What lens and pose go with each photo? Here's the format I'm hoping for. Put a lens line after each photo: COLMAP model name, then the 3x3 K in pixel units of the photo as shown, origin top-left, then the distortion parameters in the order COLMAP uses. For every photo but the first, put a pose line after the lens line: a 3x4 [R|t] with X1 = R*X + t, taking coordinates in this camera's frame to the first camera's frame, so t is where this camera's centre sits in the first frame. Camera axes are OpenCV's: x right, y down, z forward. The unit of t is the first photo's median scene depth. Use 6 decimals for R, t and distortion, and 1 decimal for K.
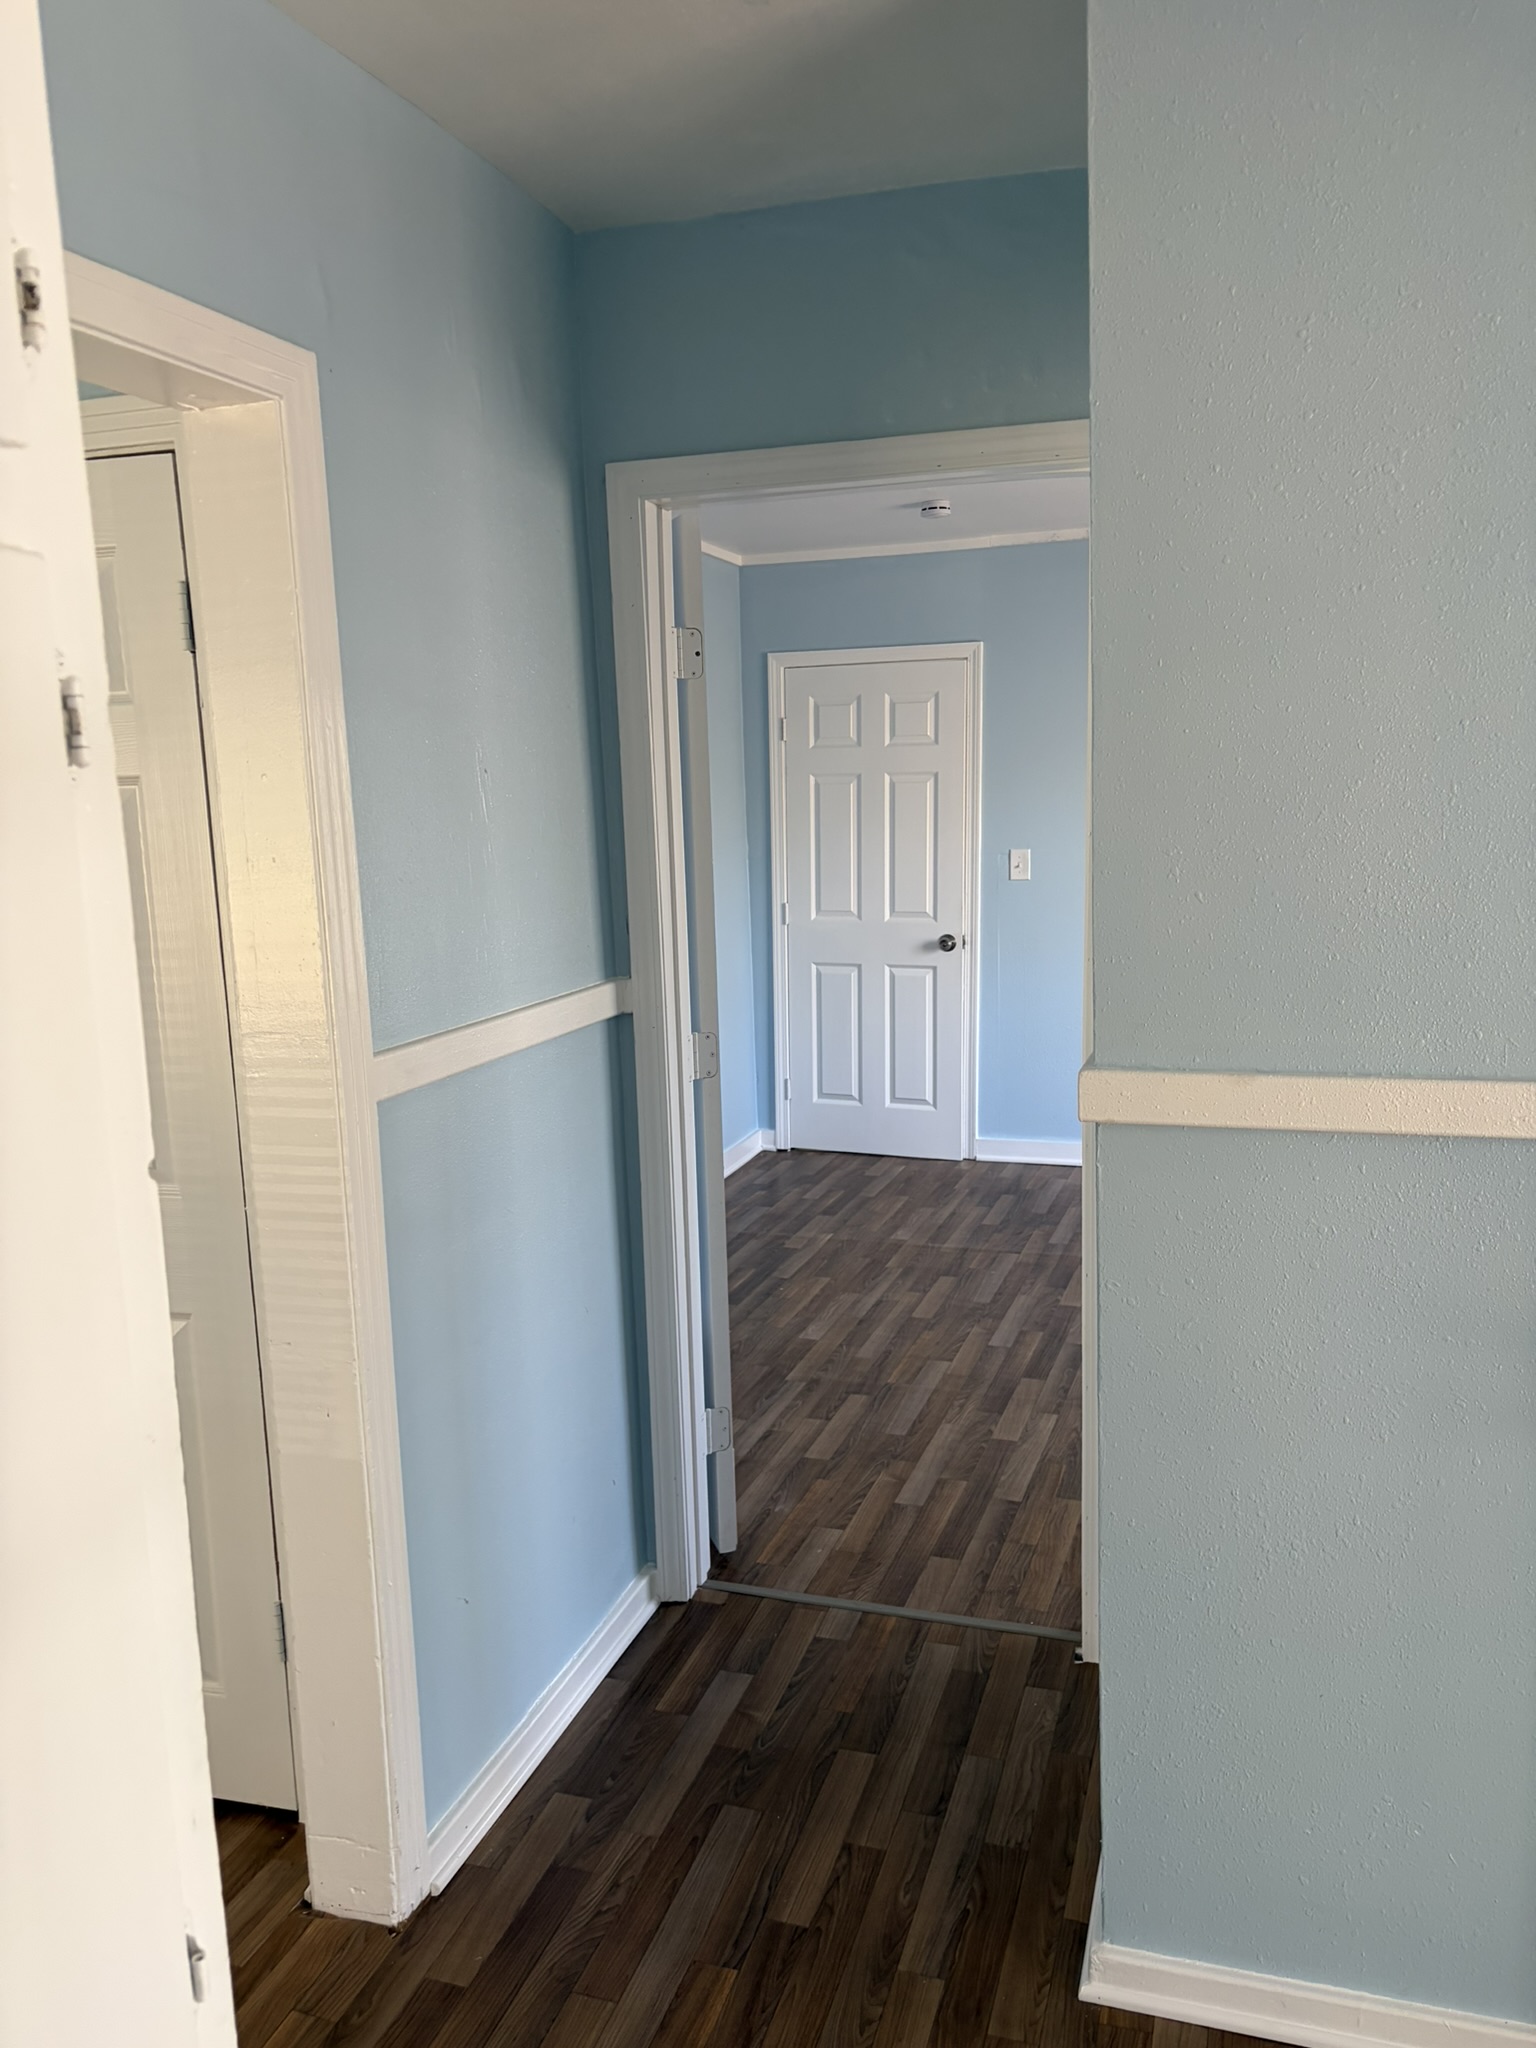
lens RADIAL K [[1539.5, 0, 768.0], [0, 1539.5, 1024.0], [0, 0, 1]] dist [0.028097, -0.021847]
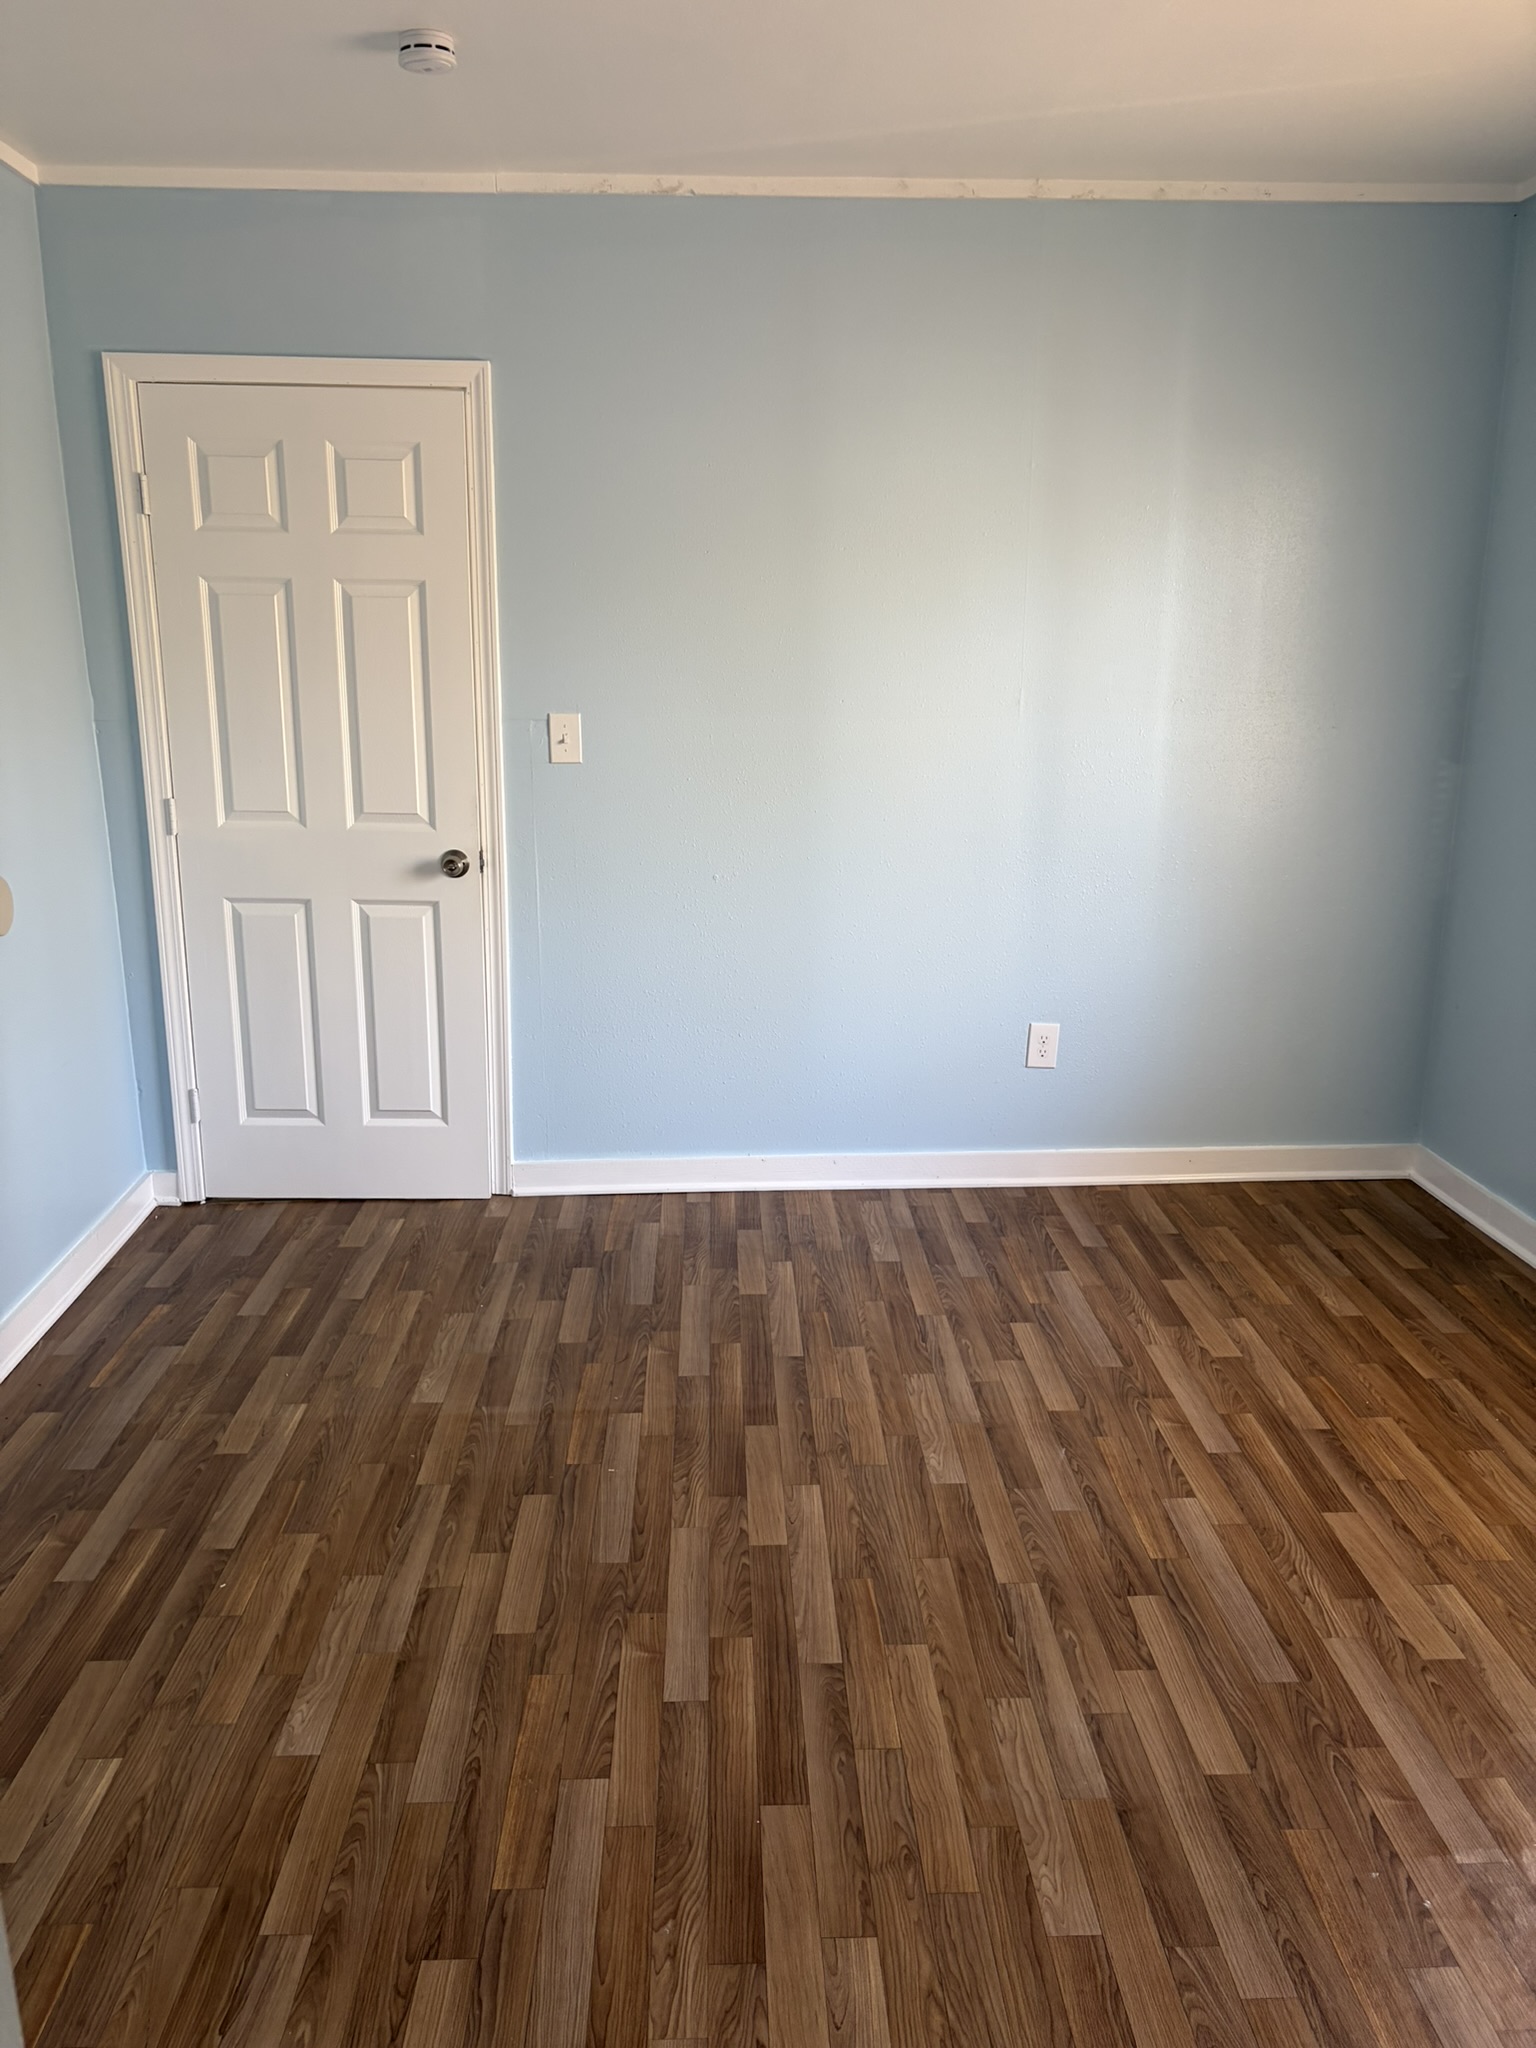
lens RADIAL K [[1539.5, 0, 768.0], [0, 1539.5, 1024.0], [0, 0, 1]] dist [0.028097, -0.021847]
pose [[0.926615, -0.066406, 0.370102, -0.001038], [0.029714, 0.994135, 0.103981, -0.049451], [-0.374836, -0.085353, 0.923154, 0.372805]]
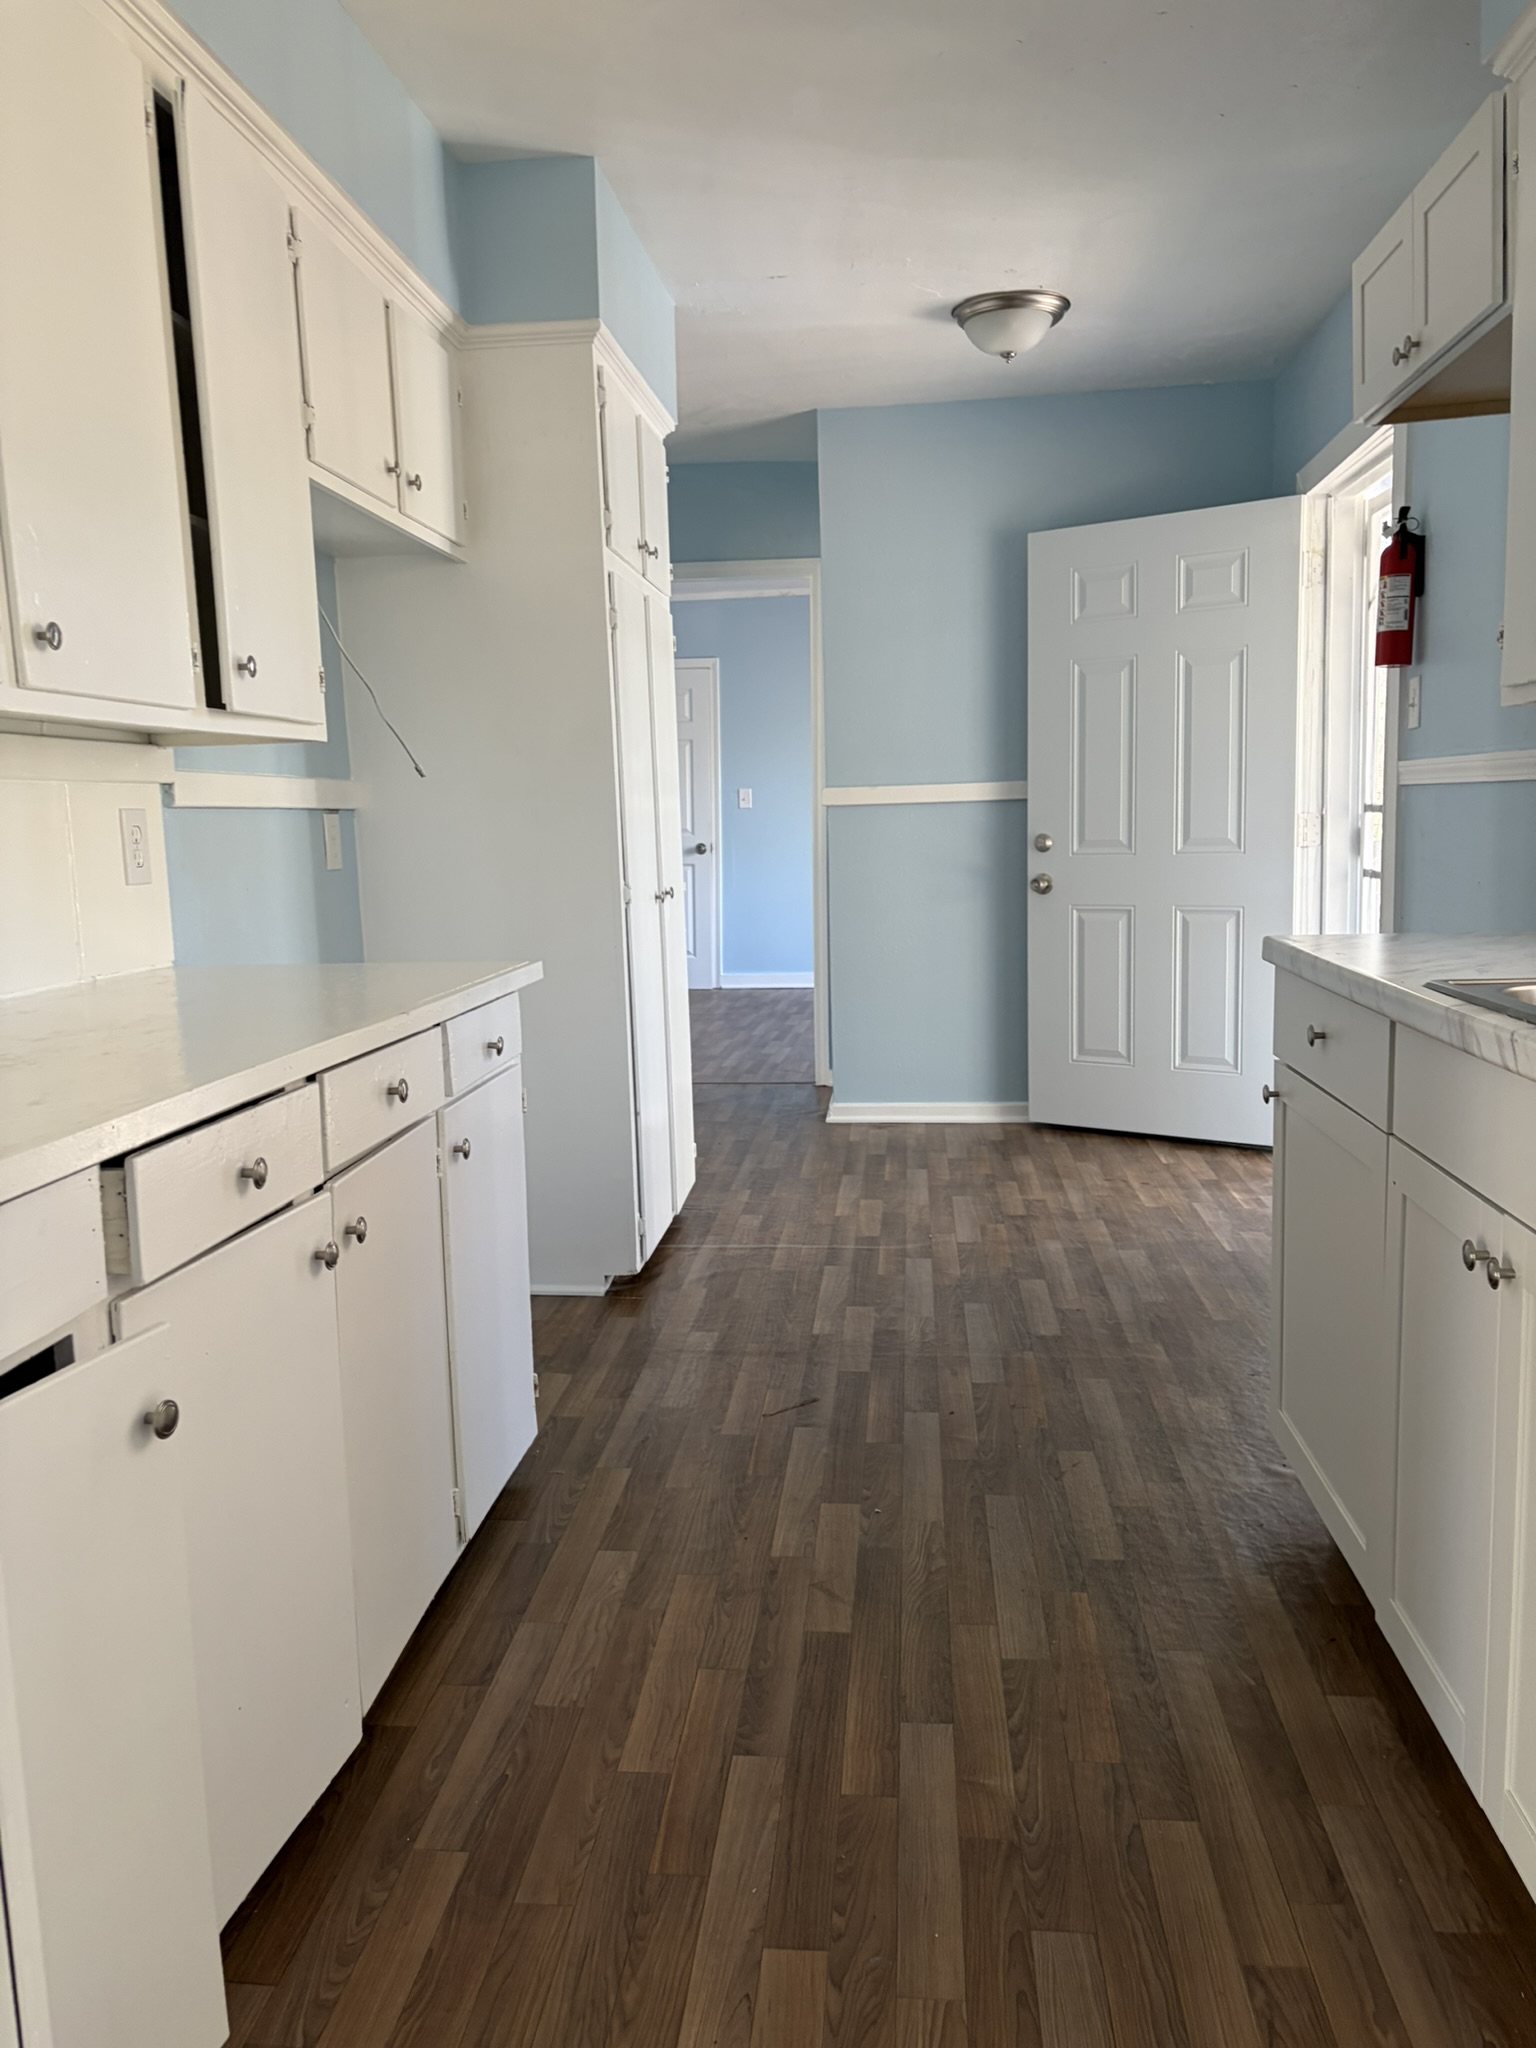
lens RADIAL K [[1539.5, 0, 768.0], [0, 1539.5, 1024.0], [0, 0, 1]] dist [0.028097, -0.021847]
pose [[-0.966256, 0.077176, -0.245752, 0.255979], [0.003445, 0.957847, 0.287257, -0.102524], [0.257562, 0.276717, -0.925791, 1.090467]]
